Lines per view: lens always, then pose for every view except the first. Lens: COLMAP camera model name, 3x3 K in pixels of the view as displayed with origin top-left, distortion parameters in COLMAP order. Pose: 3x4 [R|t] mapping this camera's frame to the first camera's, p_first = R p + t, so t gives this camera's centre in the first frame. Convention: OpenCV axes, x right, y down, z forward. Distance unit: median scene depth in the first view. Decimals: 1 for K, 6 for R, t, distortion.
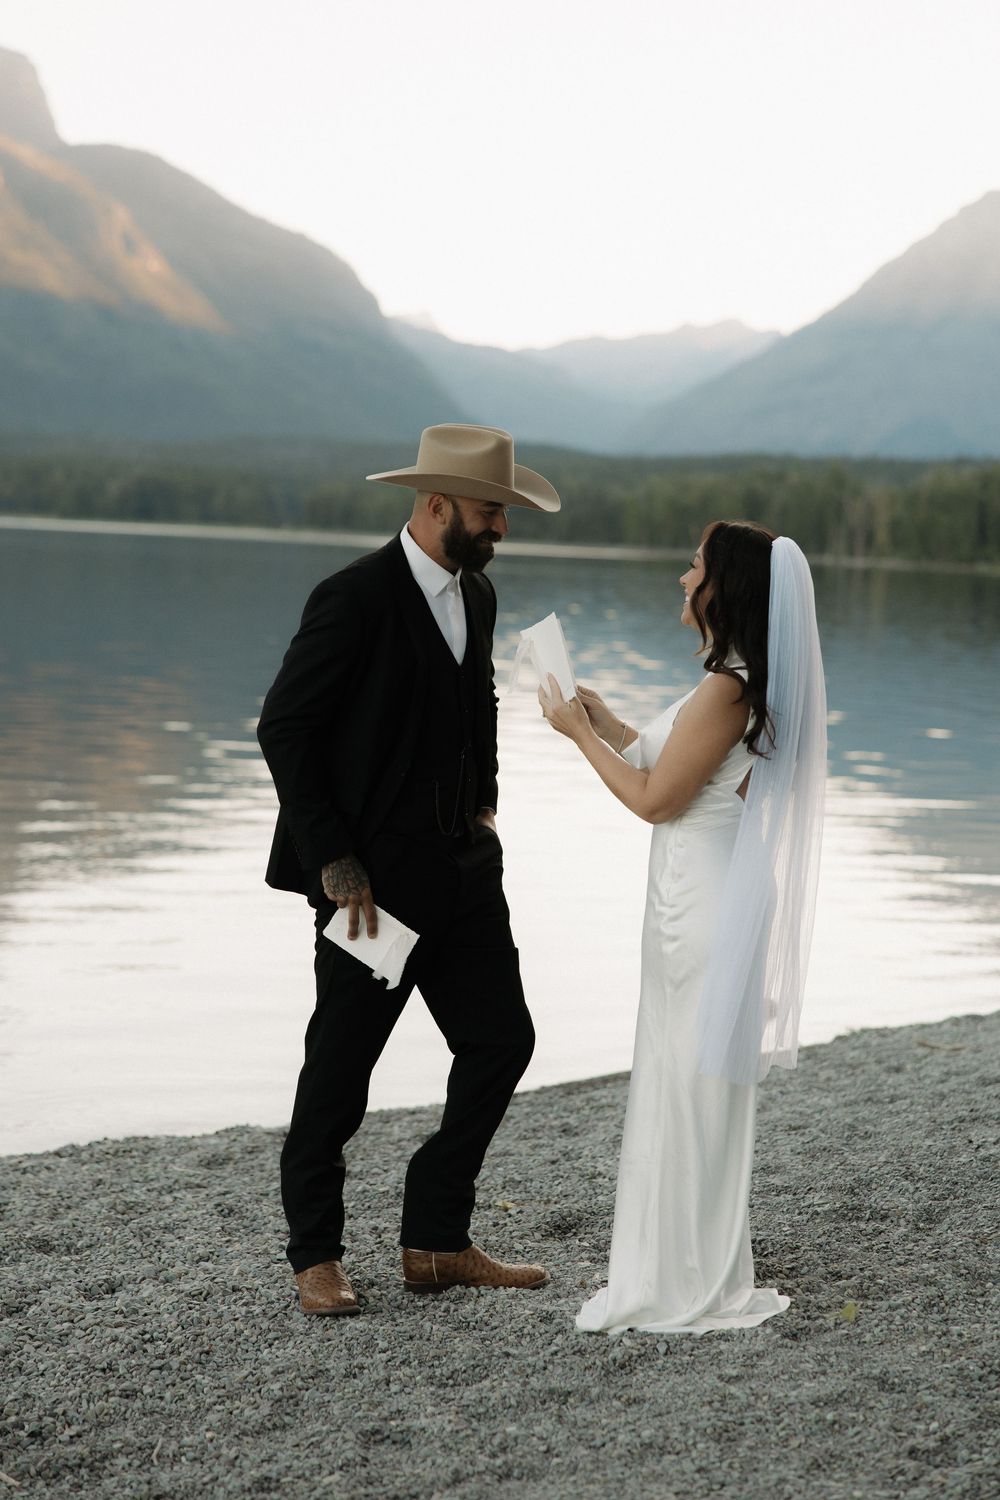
lens RADIAL K [[2949.4, 0, 489.3], [0, 2949.4, 755.1], [0, 0, 1]] dist [0.054575, 0.000000]
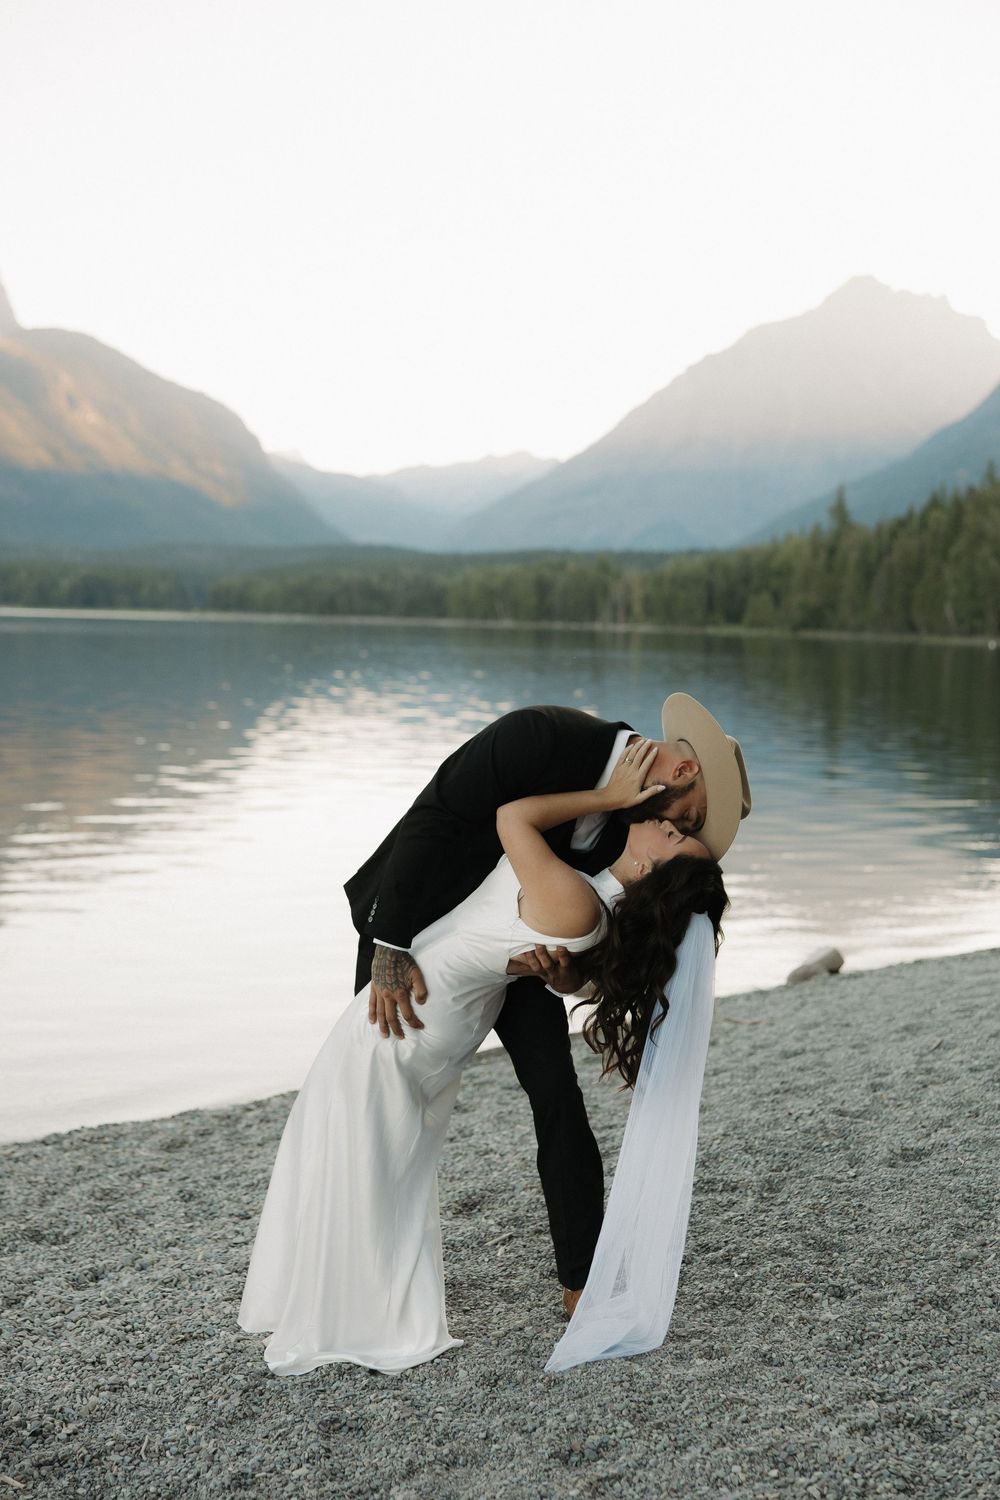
lens RADIAL K [[2167.8, 0, 461.0], [0, 2167.8, 719.9], [0, 0, 1]] dist [0.050228, 0.000000]
pose [[0.998319, -0.023303, 0.053072, -0.017680], [0.024563, 0.999429, -0.023209, -0.015053], [-0.052501, 0.024474, 0.998321, 0.089938]]
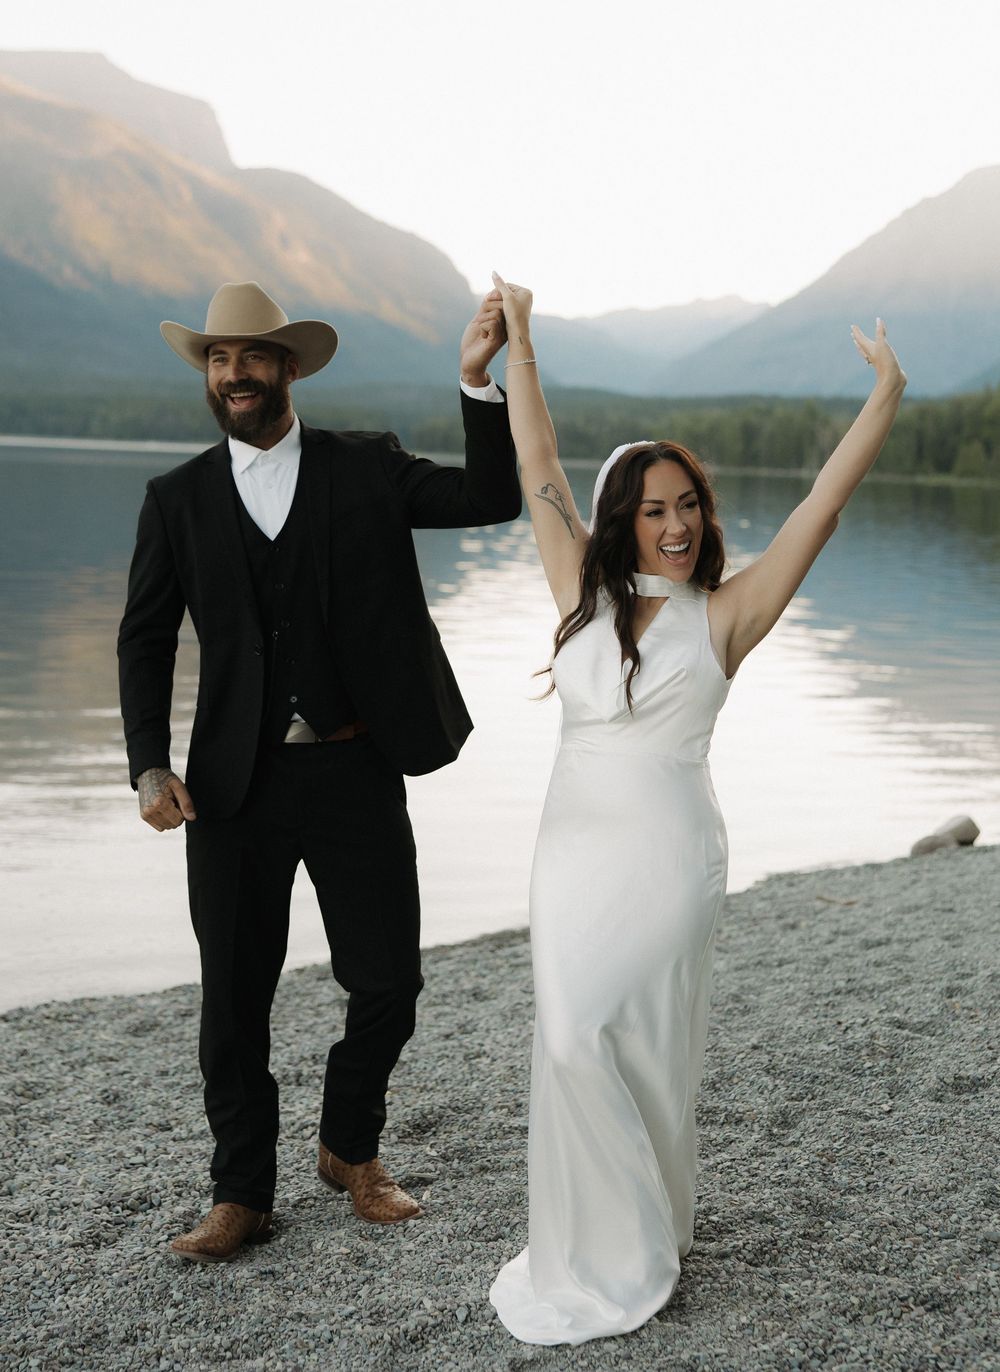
lens RADIAL K [[2139.3, 0, 501.6], [0, 2139.3, 631.8], [0, 0, 1]] dist [0.035282, 0.000000]
pose [[0.999555, -0.001181, -0.029797, 0.061919], [0.001394, 0.999974, 0.007124, -0.012185], [0.029788, -0.007162, 0.999531, 0.224831]]
